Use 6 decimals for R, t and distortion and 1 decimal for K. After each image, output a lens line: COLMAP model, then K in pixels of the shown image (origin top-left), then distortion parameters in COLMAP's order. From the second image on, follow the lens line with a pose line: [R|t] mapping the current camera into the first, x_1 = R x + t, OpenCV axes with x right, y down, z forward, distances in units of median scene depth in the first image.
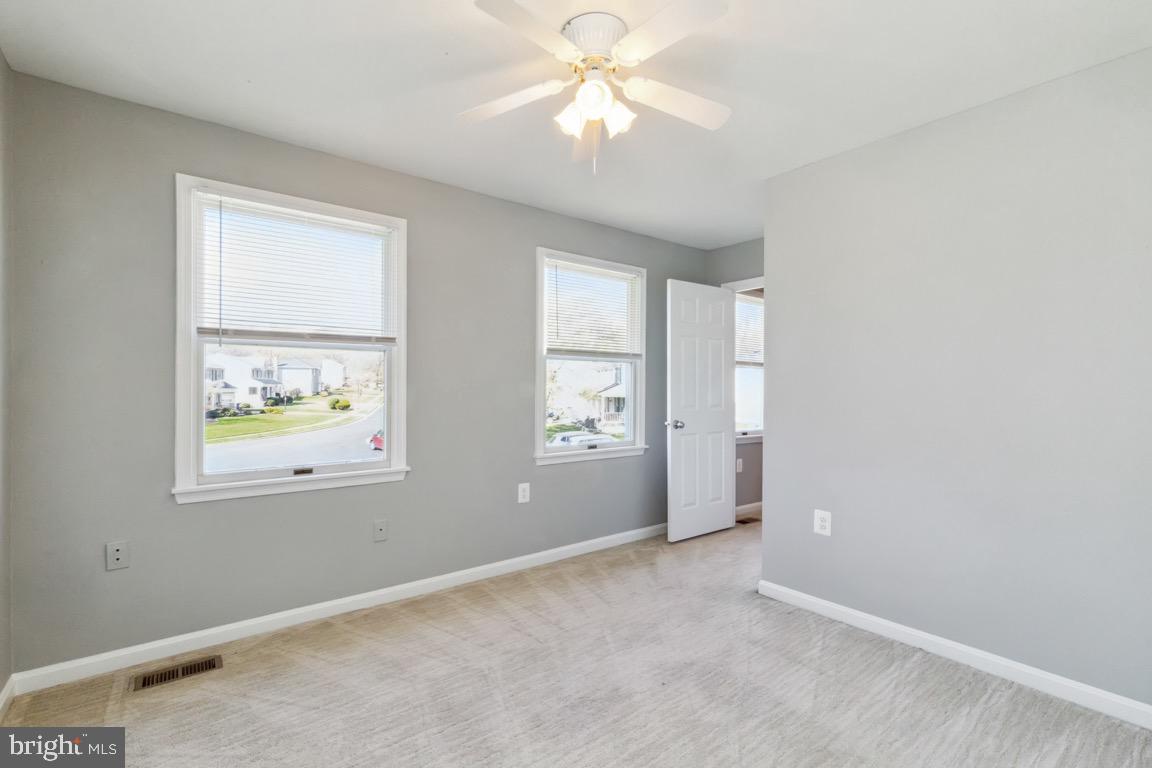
lens RADIAL K [[544.4, 0, 578.9], [0, 544.4, 392.1], [0, 0, 1]] dist [-0.000584, -0.000127]
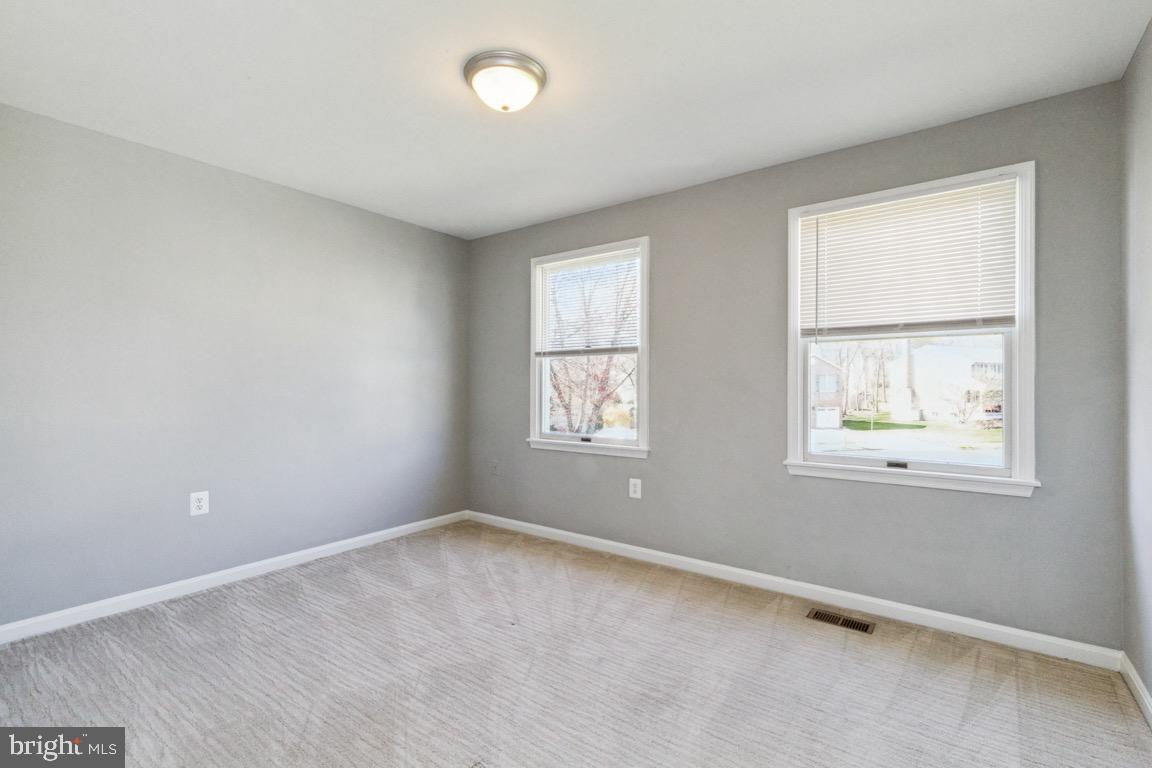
lens RADIAL K [[526.0, 0, 590.8], [0, 526.0, 380.5], [0, 0, 1]] dist [0.000844, 0.000093]
pose [[0.247269, -0.005151, -0.968933, 0.310337], [-0.001189, 0.999984, -0.005619, -0.000220], [0.968946, 0.002541, 0.247258, 0.253883]]
